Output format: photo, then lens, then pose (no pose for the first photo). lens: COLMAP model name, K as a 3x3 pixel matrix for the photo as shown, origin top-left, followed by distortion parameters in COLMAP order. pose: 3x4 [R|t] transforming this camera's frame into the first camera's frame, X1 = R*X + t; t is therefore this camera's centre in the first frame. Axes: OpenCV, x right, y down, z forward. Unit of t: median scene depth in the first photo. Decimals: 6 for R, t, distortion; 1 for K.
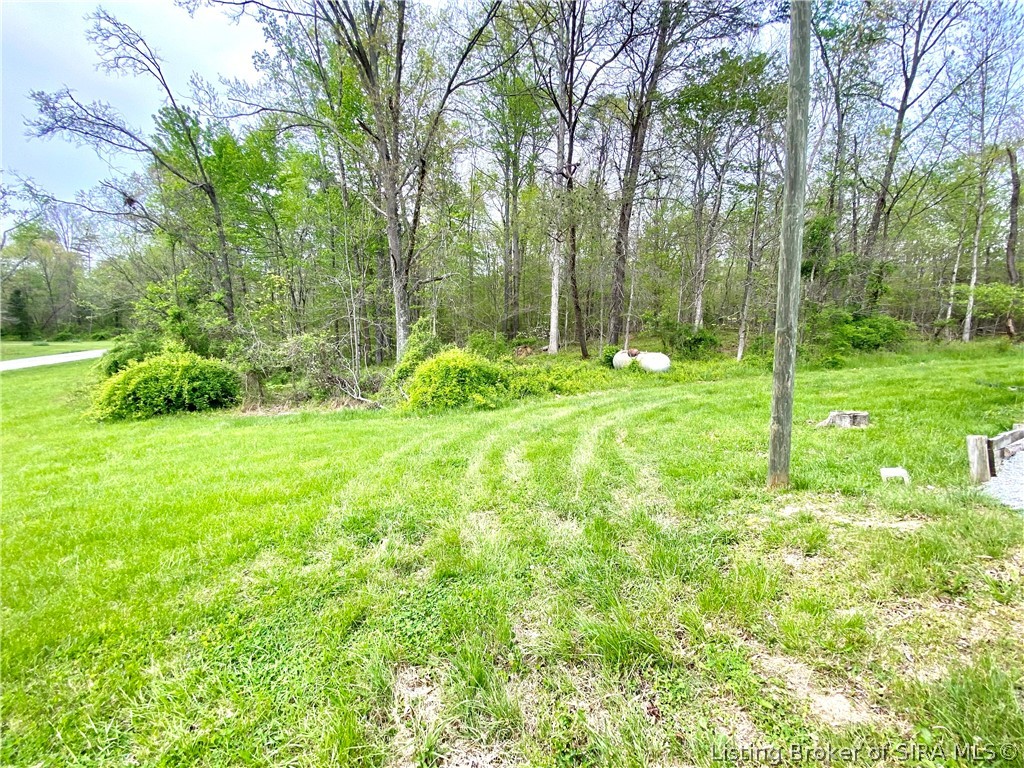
lens RADIAL K [[414.7, 0, 513.1], [0, 414.7, 381.7], [0, 0, 1]] dist [0.015546, -0.018319]
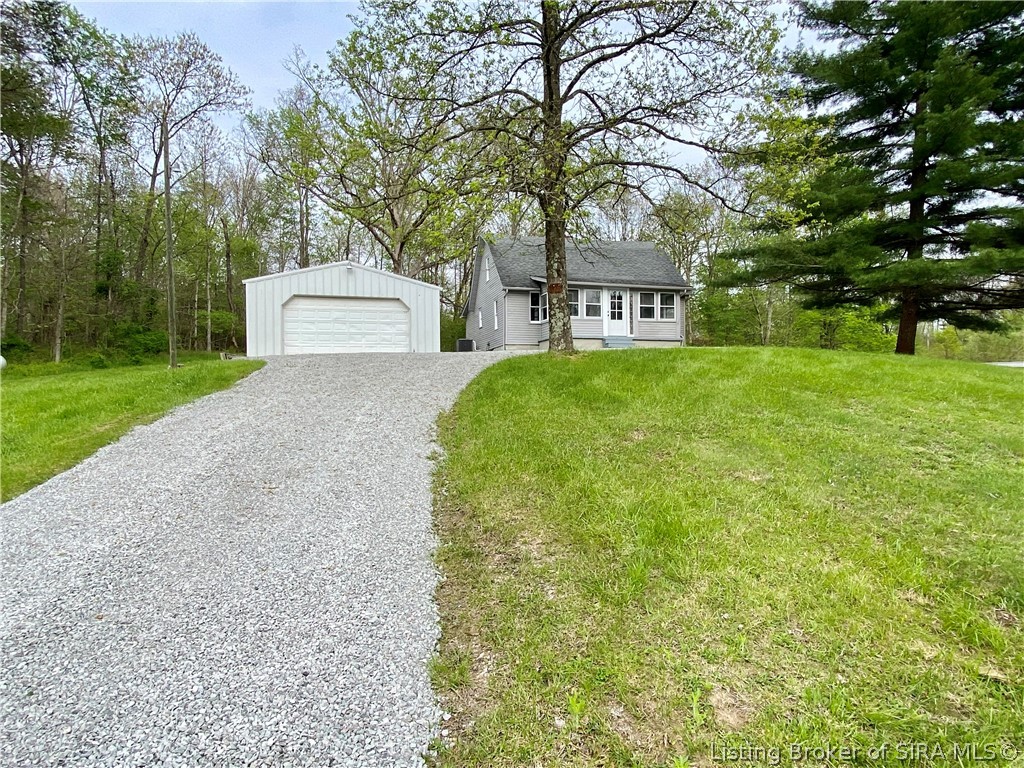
lens RADIAL K [[617.7, 0, 518.2], [0, 617.7, 376.3], [0, 0, 1]] dist [0.038175, -0.043333]
pose [[0.266970, -0.023053, 0.963429, -0.778977], [0.118177, 0.992952, -0.008988, 0.153956], [-0.956432, 0.116254, 0.267812, -0.665043]]
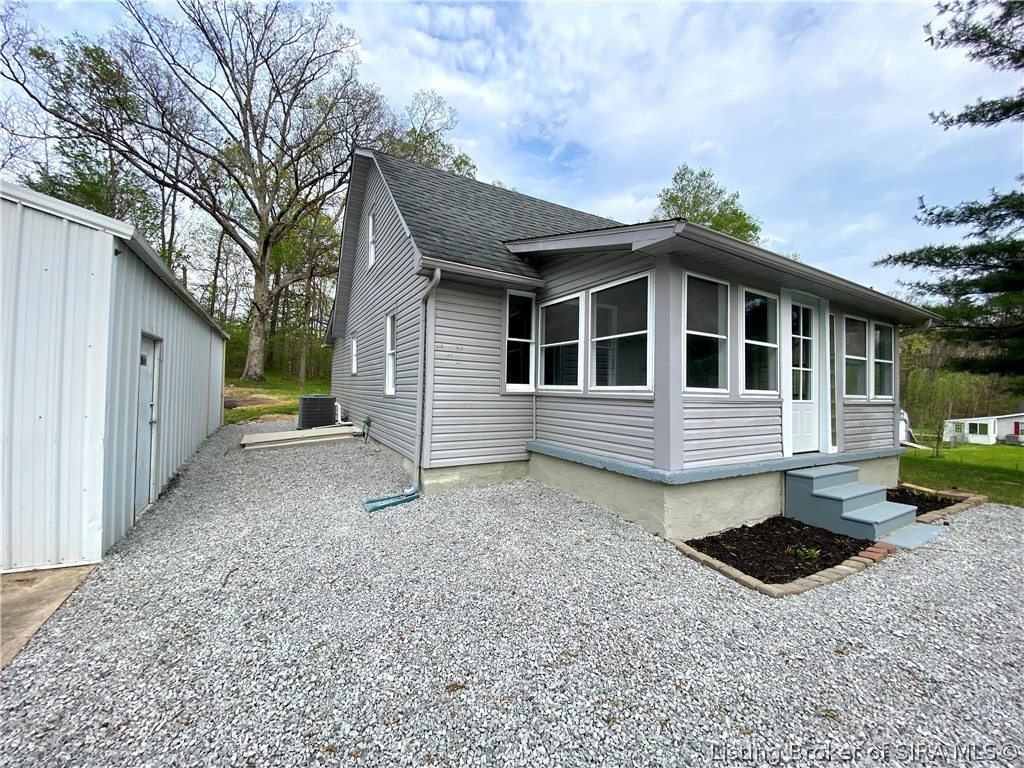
lens RADIAL K [[414.7, 0, 513.1], [0, 414.7, 381.7], [0, 0, 1]] dist [0.015546, -0.018319]
pose [[0.012124, -0.016914, 0.999783, 0.432827], [0.085604, 0.996204, 0.015816, -0.005299], [-0.996255, 0.085393, 0.013526, -0.296556]]
